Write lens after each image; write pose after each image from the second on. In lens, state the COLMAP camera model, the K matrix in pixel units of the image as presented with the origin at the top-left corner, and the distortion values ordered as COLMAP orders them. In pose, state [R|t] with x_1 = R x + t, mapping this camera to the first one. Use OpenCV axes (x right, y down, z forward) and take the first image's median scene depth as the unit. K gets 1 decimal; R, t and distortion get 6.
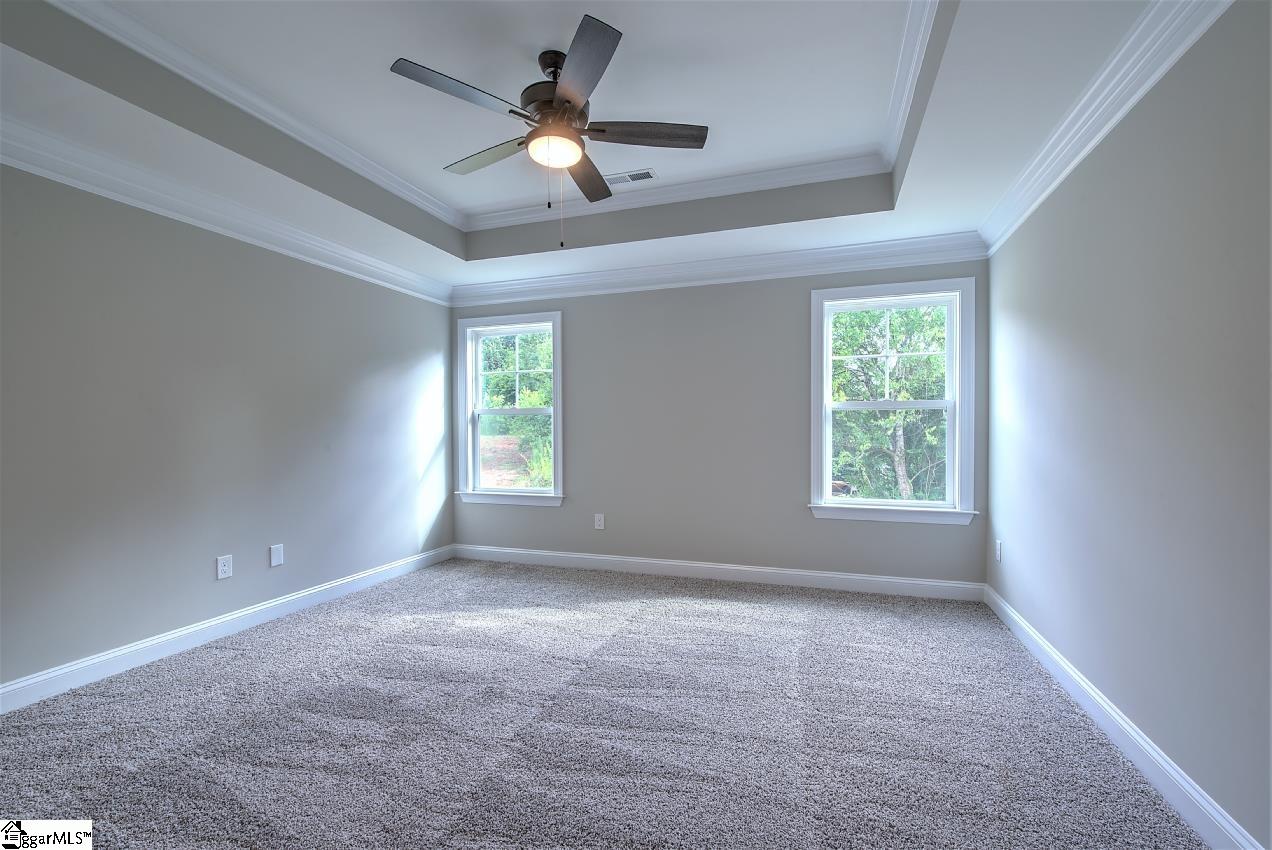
lens RADIAL K [[542.7, 0, 643.2], [0, 542.7, 436.5], [0, 0, 1]] dist [0.000866, -0.000860]
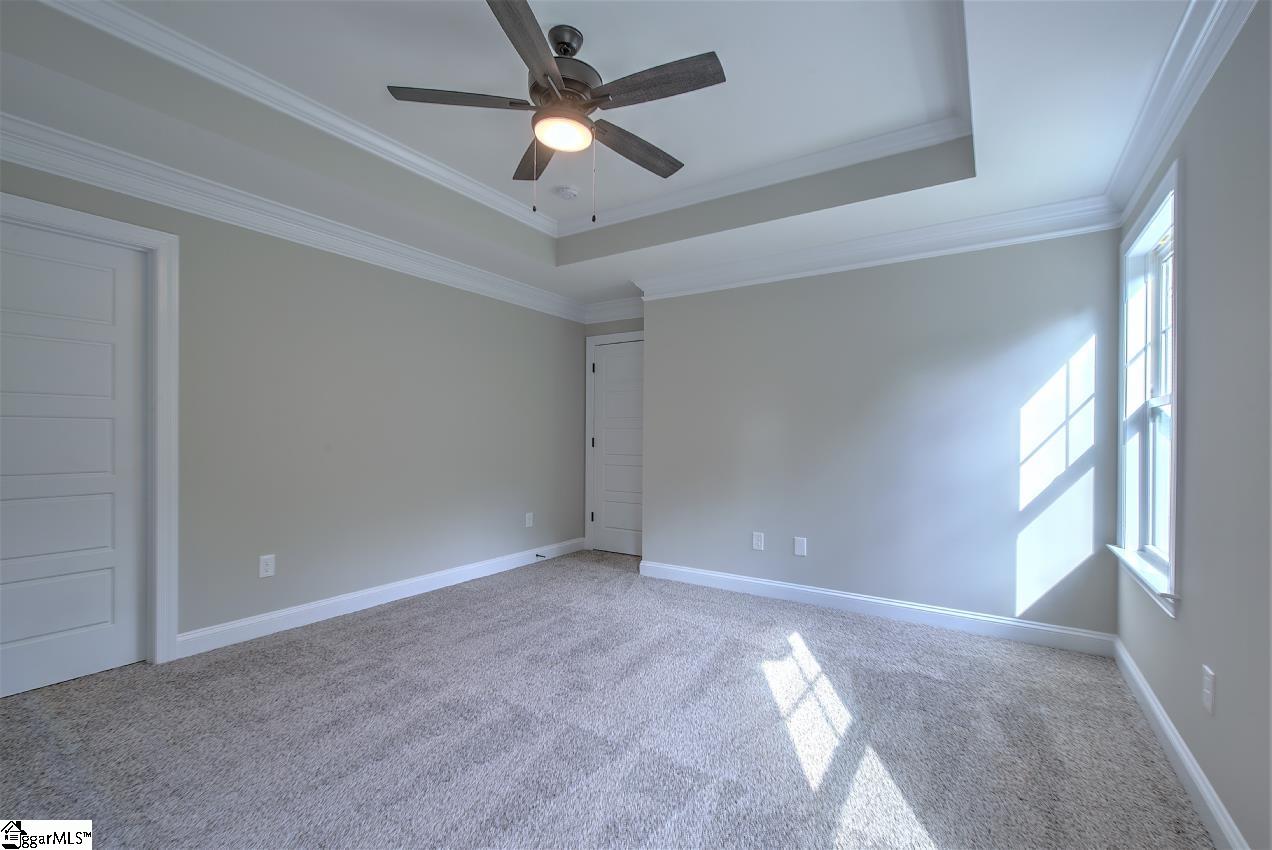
lens RADIAL K [[542.7, 0, 643.2], [0, 542.7, 436.5], [0, 0, 1]] dist [0.000866, -0.000860]
pose [[-0.240358, 0.003809, -0.970677, 0.465021], [-0.020636, 0.999746, 0.009033, -0.011647], [0.970465, 0.022202, -0.240218, 0.897807]]
